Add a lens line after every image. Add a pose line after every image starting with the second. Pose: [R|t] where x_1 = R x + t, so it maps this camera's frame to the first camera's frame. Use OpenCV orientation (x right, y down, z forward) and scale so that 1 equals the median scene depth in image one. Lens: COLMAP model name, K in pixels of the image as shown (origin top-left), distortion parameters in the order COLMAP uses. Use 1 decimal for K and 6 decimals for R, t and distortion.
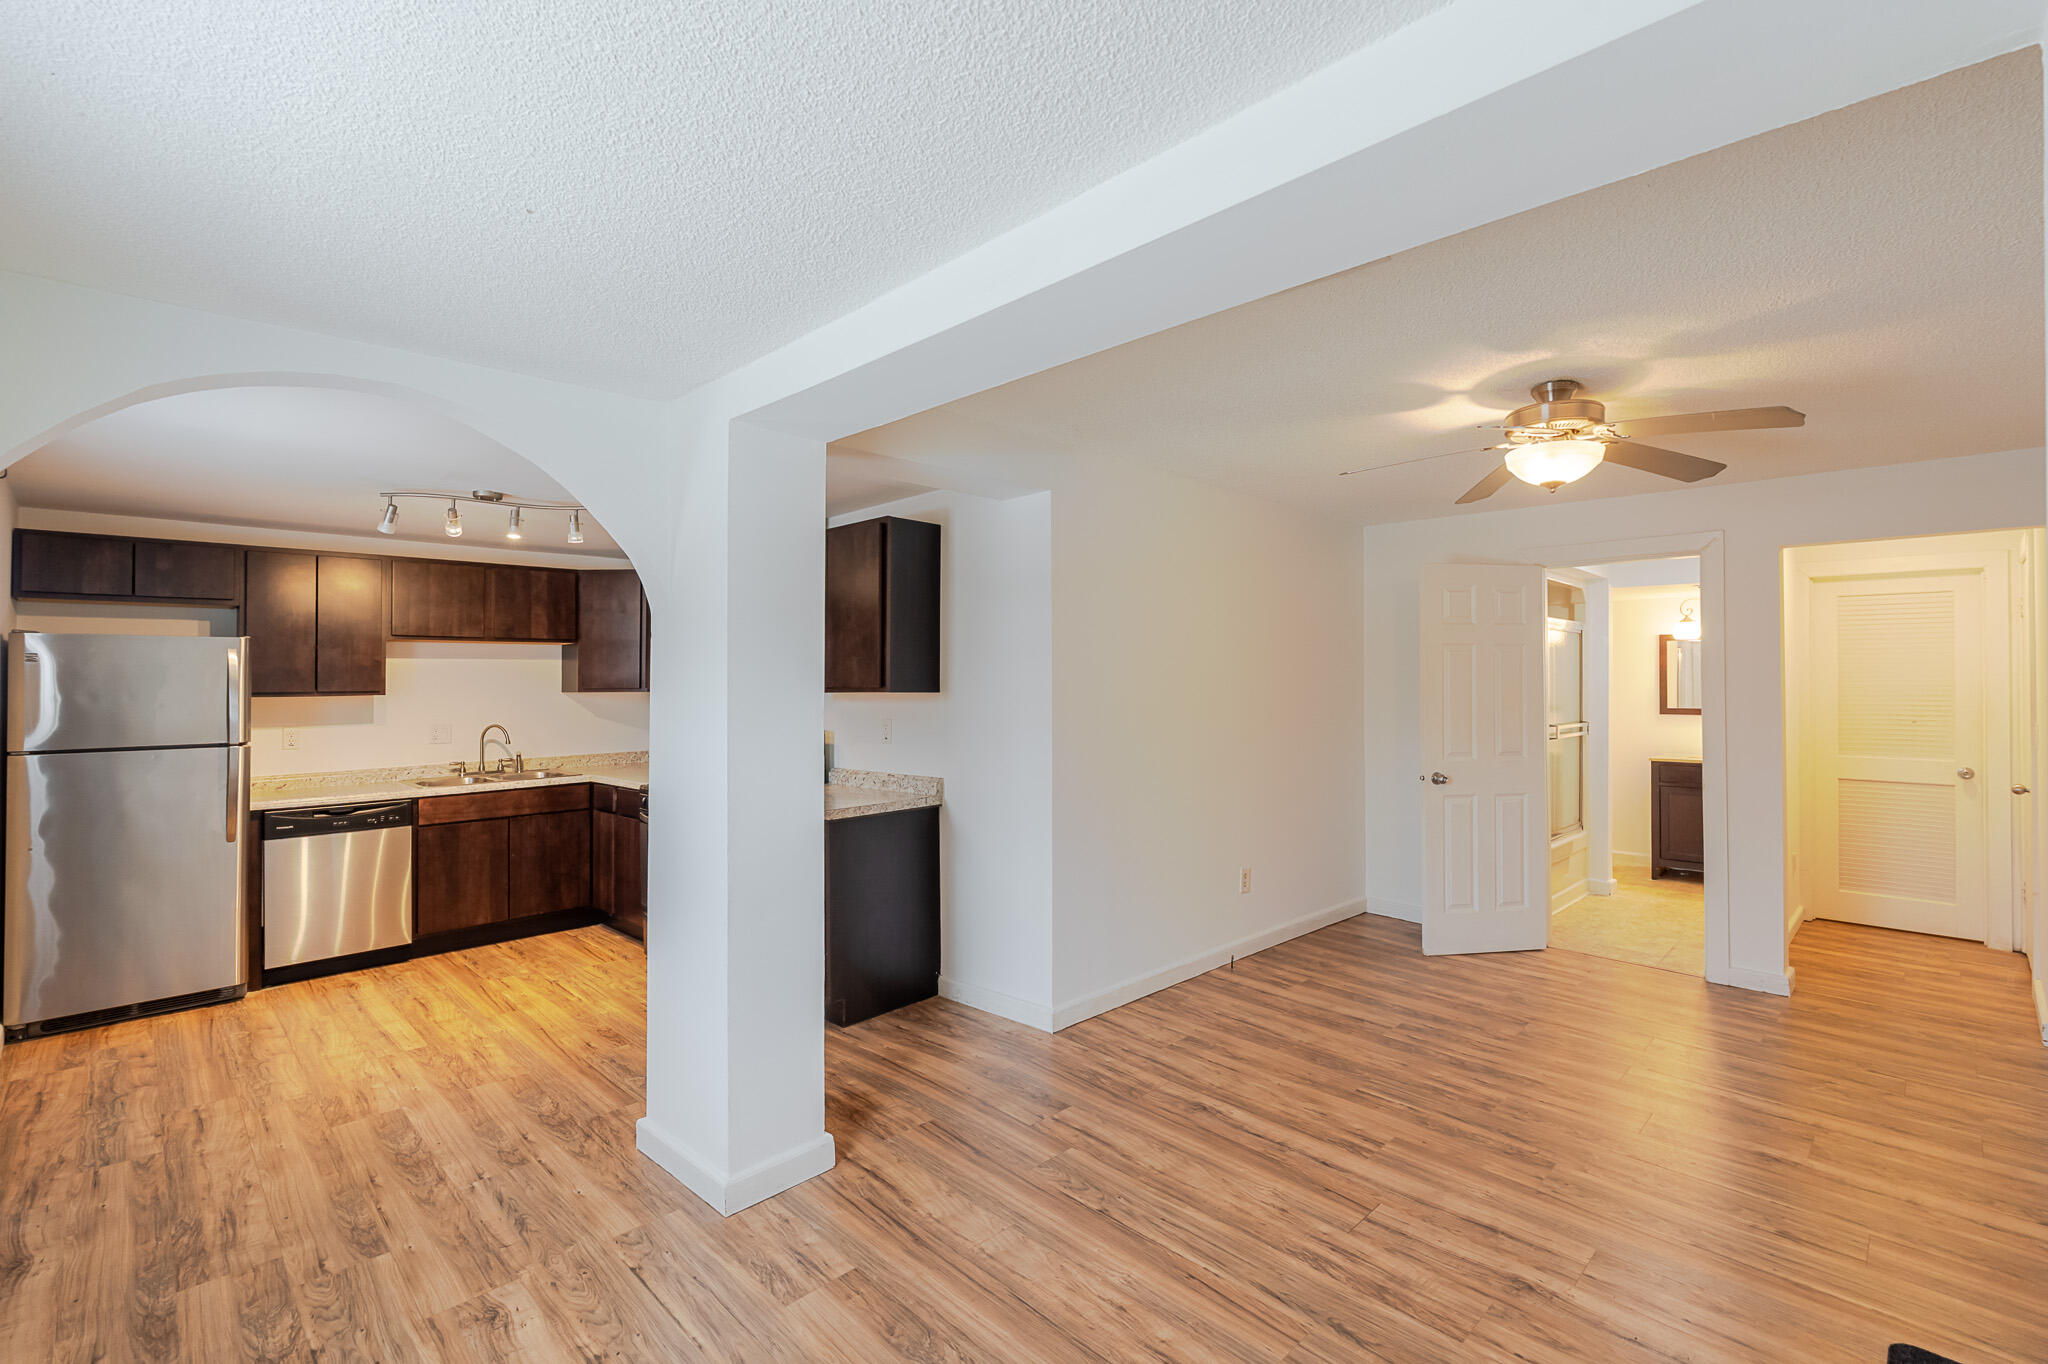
lens RADIAL K [[914.9, 0, 1019.9], [0, 914.9, 674.8], [0, 0, 1]] dist [0.000907, -0.000050]
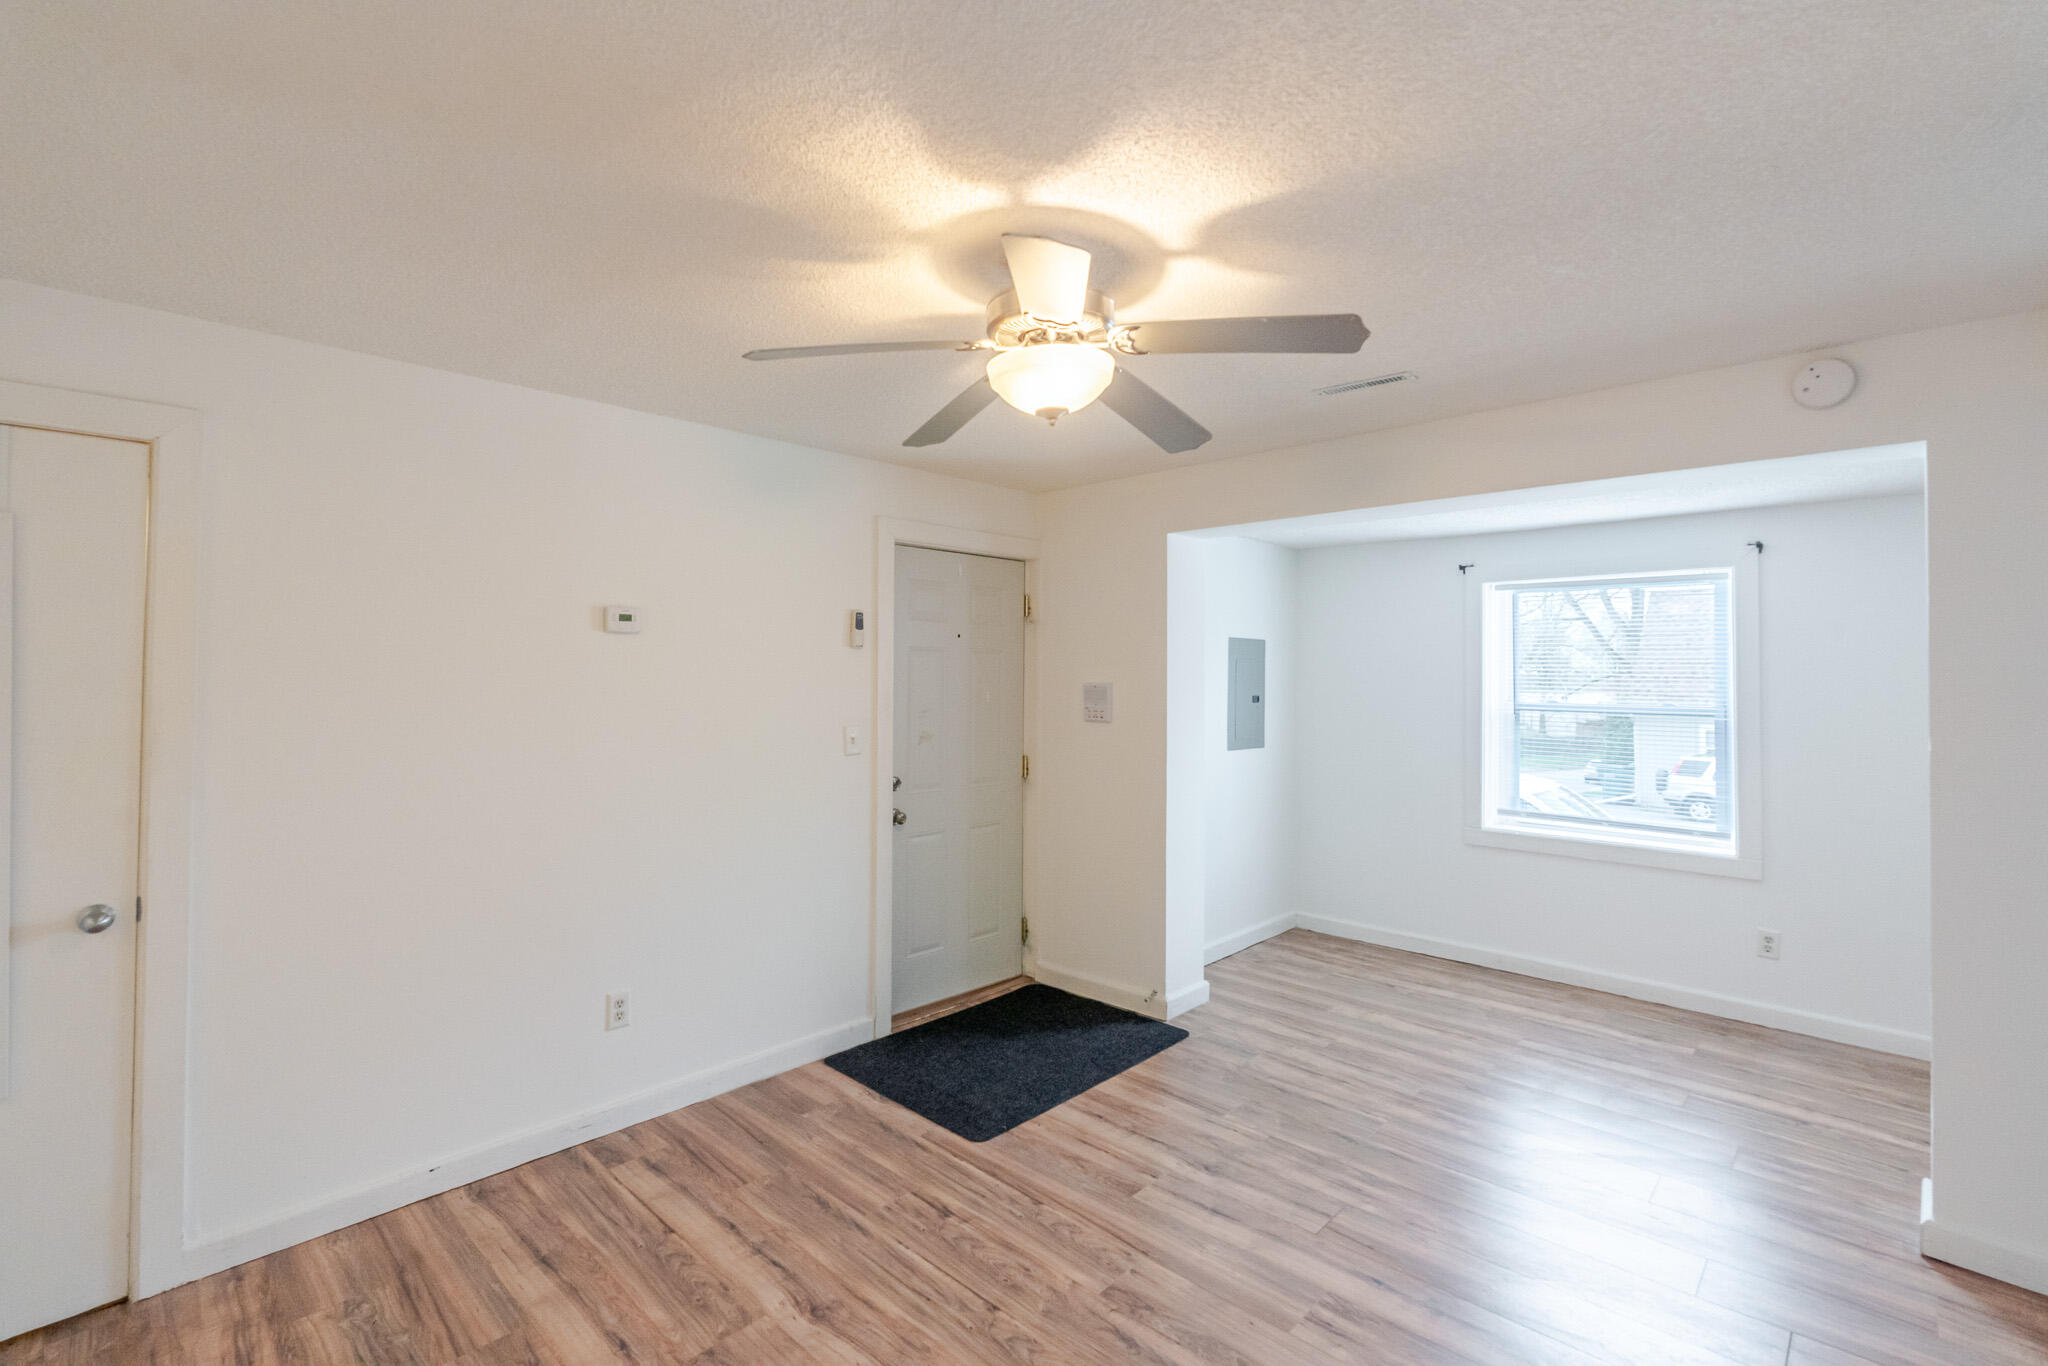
lens RADIAL K [[914.9, 0, 1019.9], [0, 914.9, 675.8], [0, 0, 1]] dist [0.000907, -0.000050]
pose [[-0.999678, -0.005841, -0.024687, 0.445673], [-0.005633, 0.999948, -0.008480, -0.007558], [0.024735, -0.008339, -0.999659, 1.193297]]
